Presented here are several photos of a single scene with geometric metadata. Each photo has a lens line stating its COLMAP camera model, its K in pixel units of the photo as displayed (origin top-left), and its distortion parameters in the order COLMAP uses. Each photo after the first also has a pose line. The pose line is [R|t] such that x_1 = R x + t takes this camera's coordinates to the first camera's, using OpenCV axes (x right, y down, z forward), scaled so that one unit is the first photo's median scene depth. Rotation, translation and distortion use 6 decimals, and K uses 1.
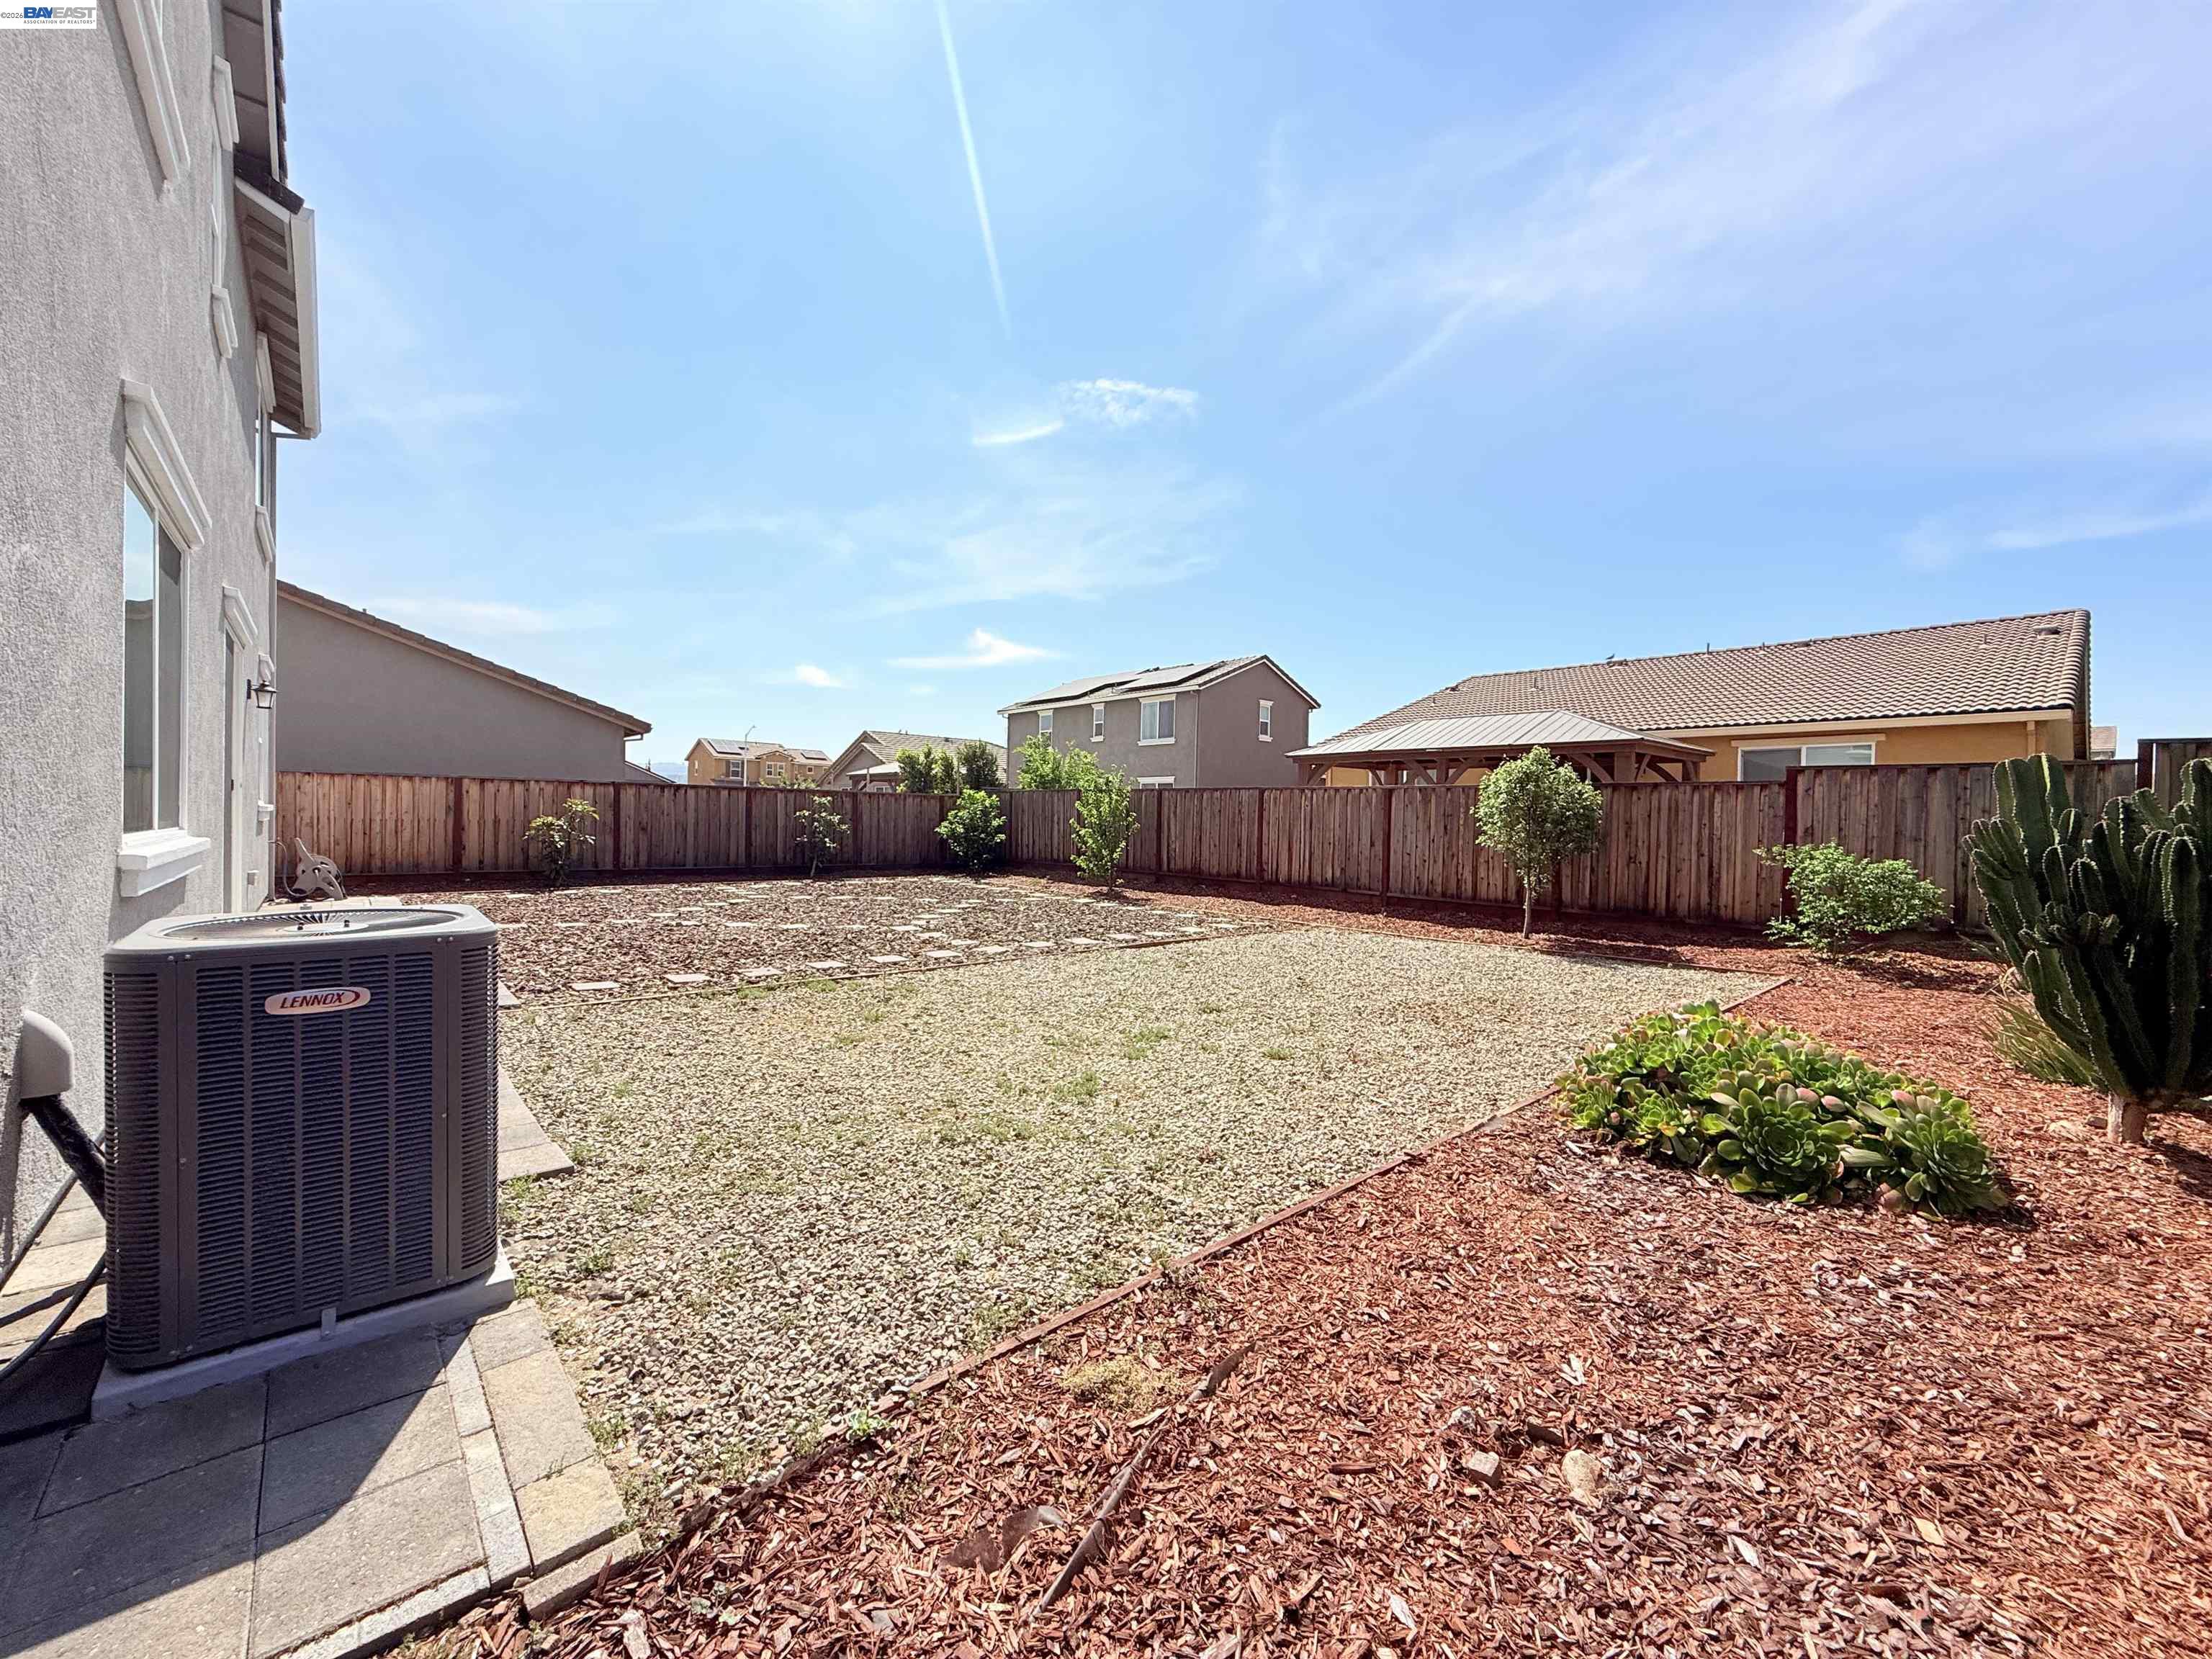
lens RADIAL K [[878.7, 0, 1100.8], [0, 878.7, 831.8], [0, 0, 1]] dist [-0.000446, -0.000194]
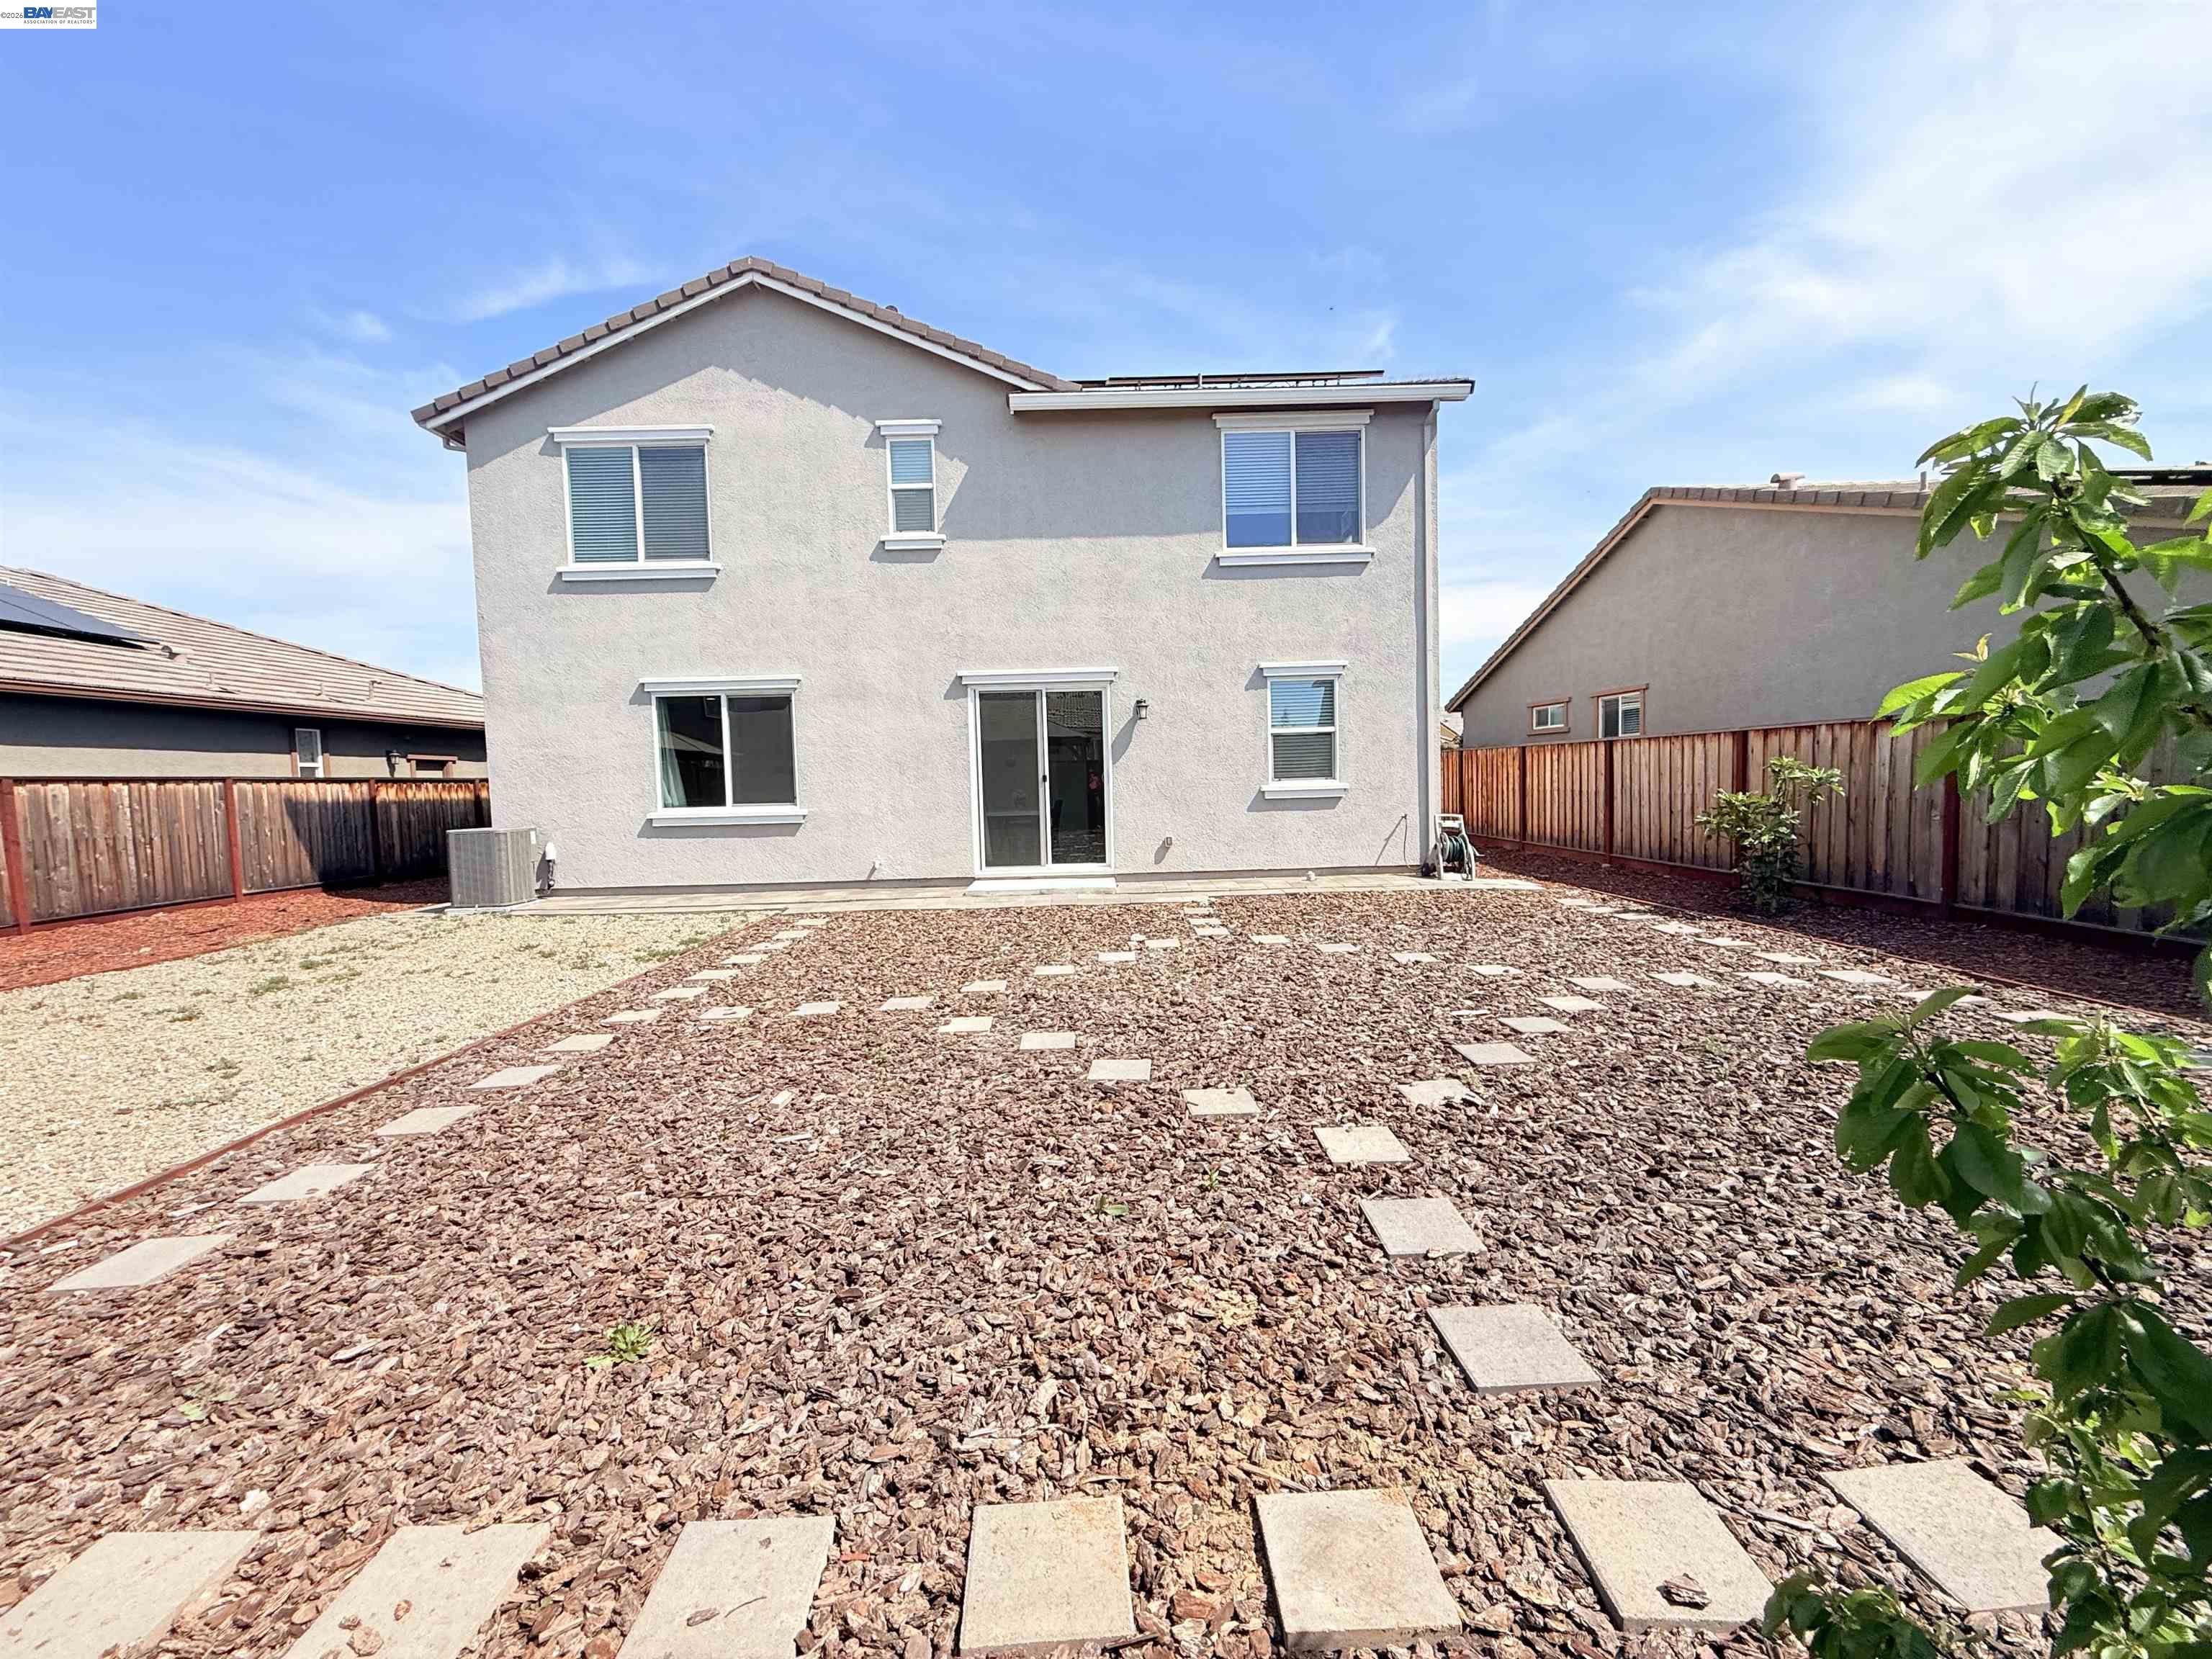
lens RADIAL K [[878.7, 0, 1100.8], [0, 878.7, 831.8], [0, 0, 1]] dist [-0.000446, -0.000194]
pose [[-0.648735, 0.047272, -0.759544, 0.082250], [0.000529, 0.998097, 0.061668, -0.024597], [0.761014, 0.039604, -0.647526, 0.961760]]
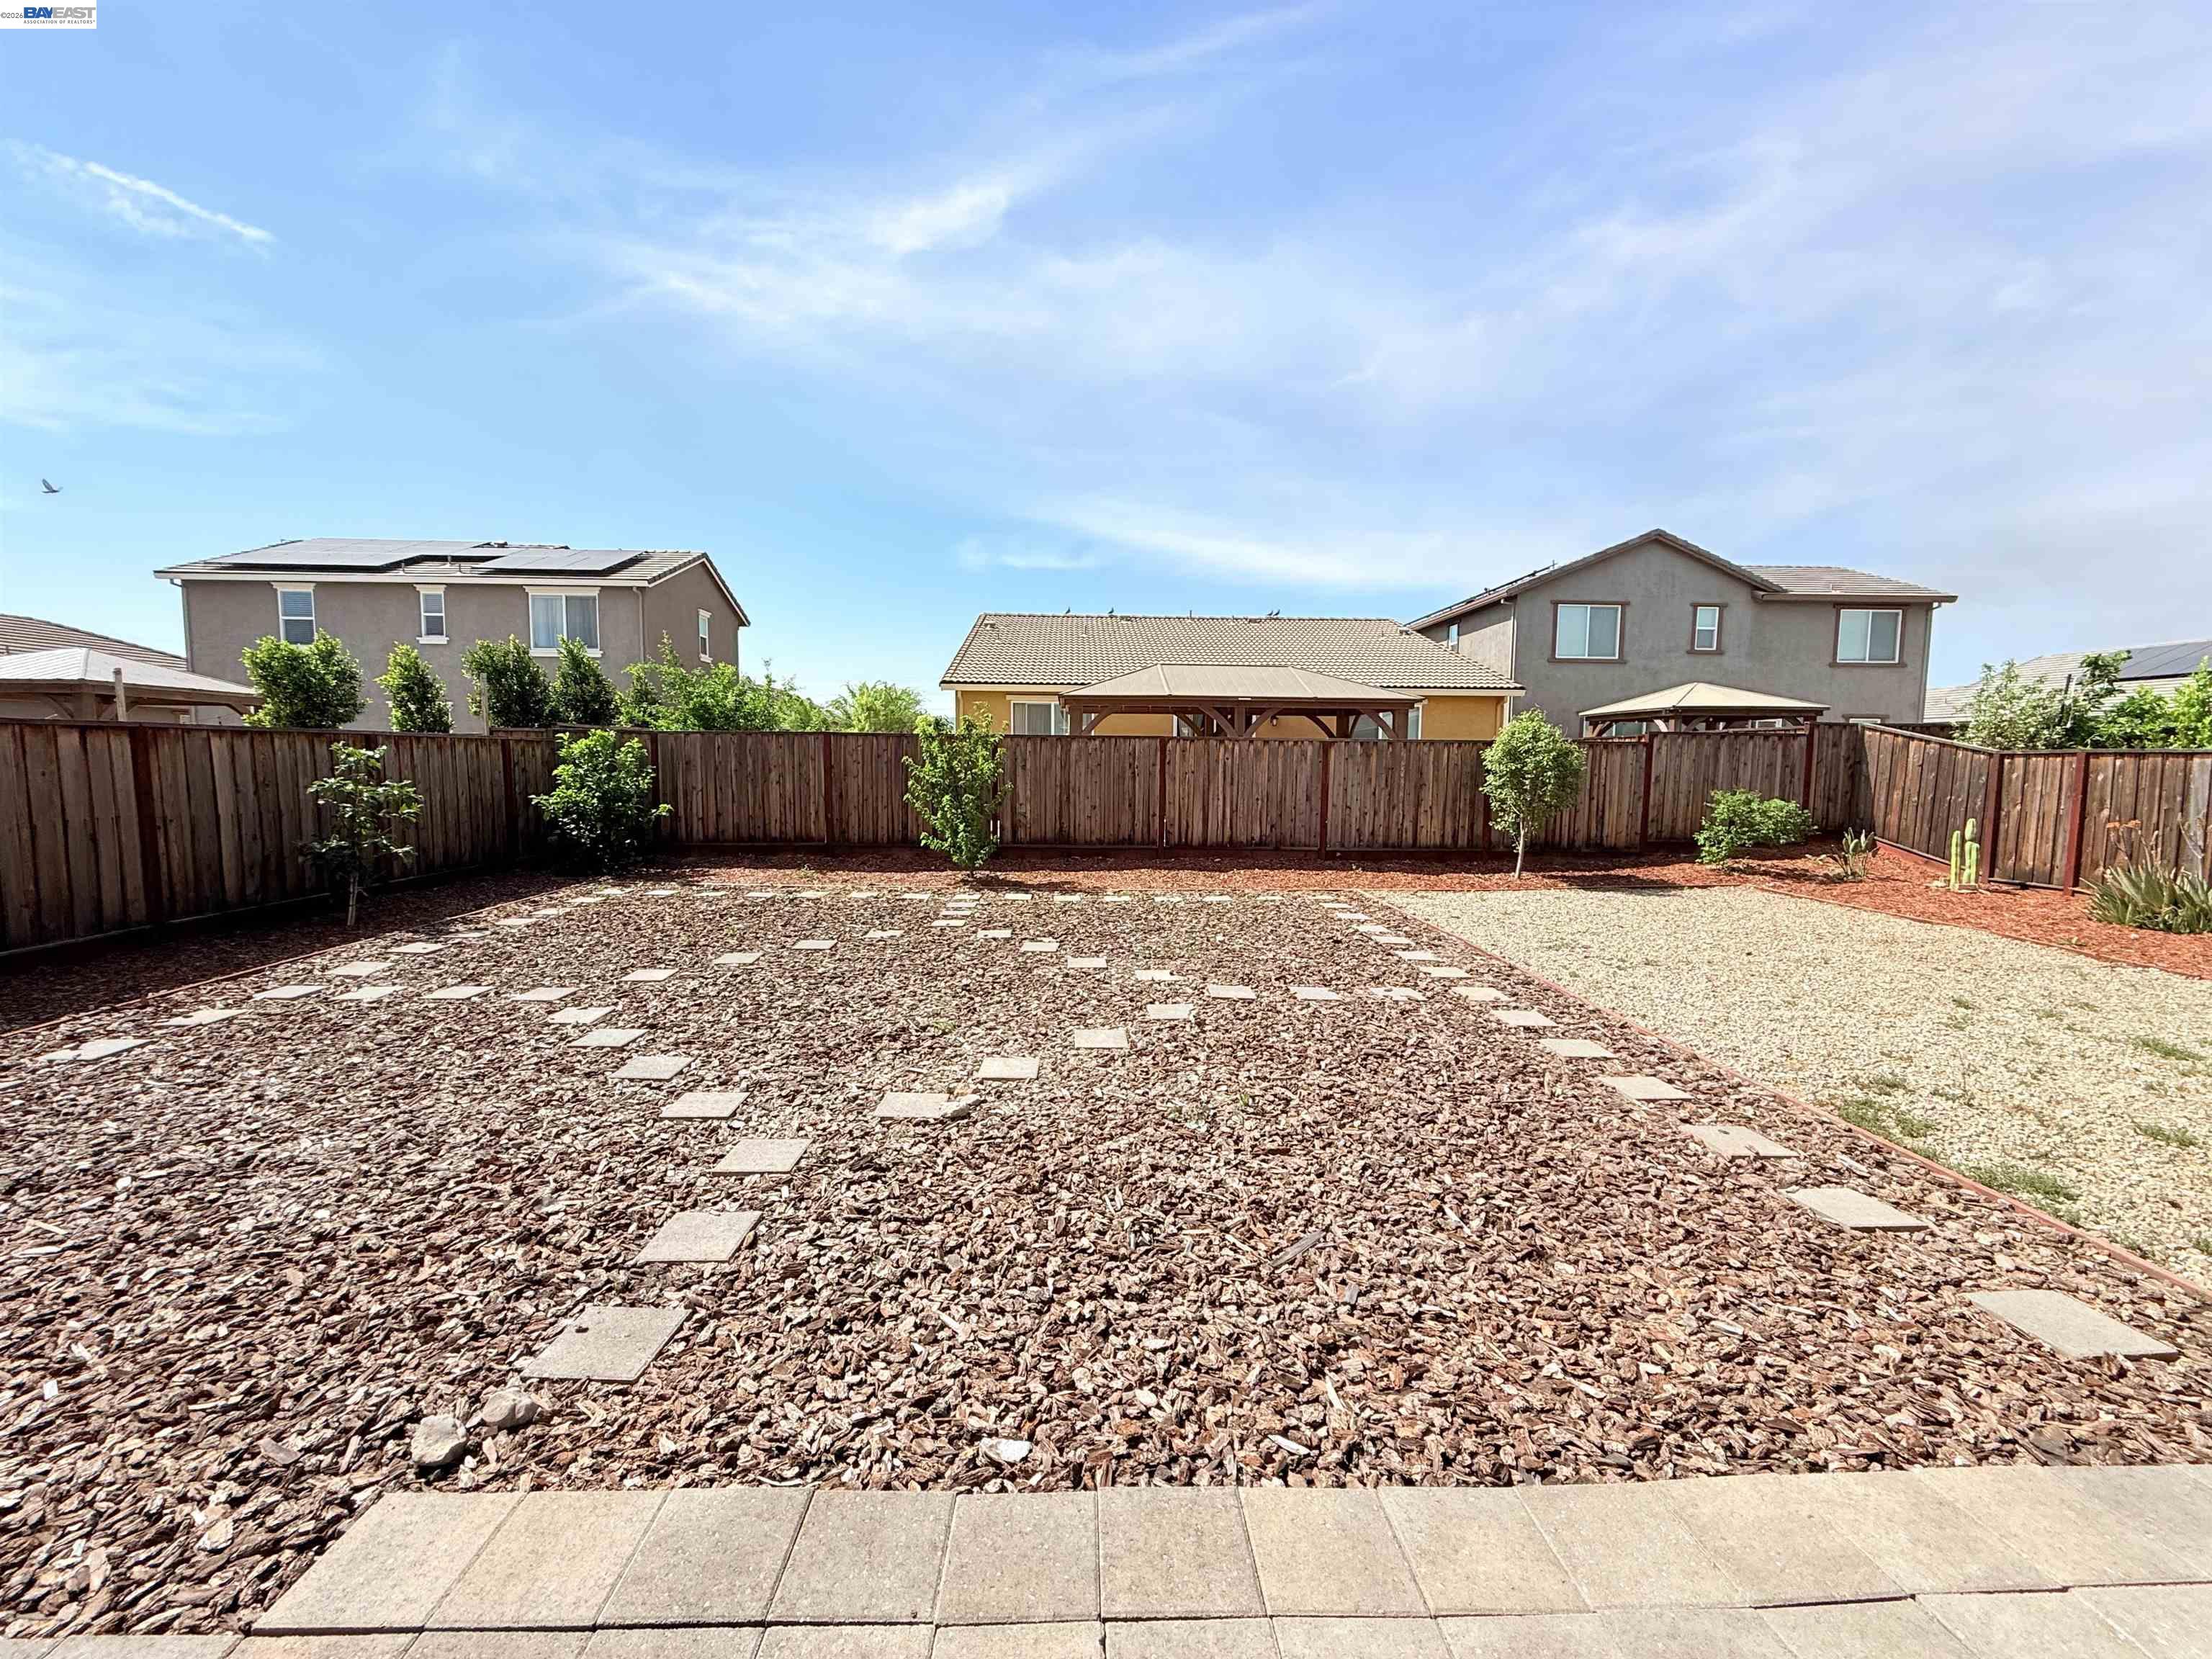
lens RADIAL K [[877.4, 0, 1106.0], [0, 877.4, 829.5], [0, 0, 1]] dist [-0.000065, -0.005179]
pose [[0.630733, -0.080248, 0.771839, -0.472997], [0.017545, 0.995859, 0.089202, -0.034116], [-0.775801, -0.042721, 0.629529, 0.461779]]
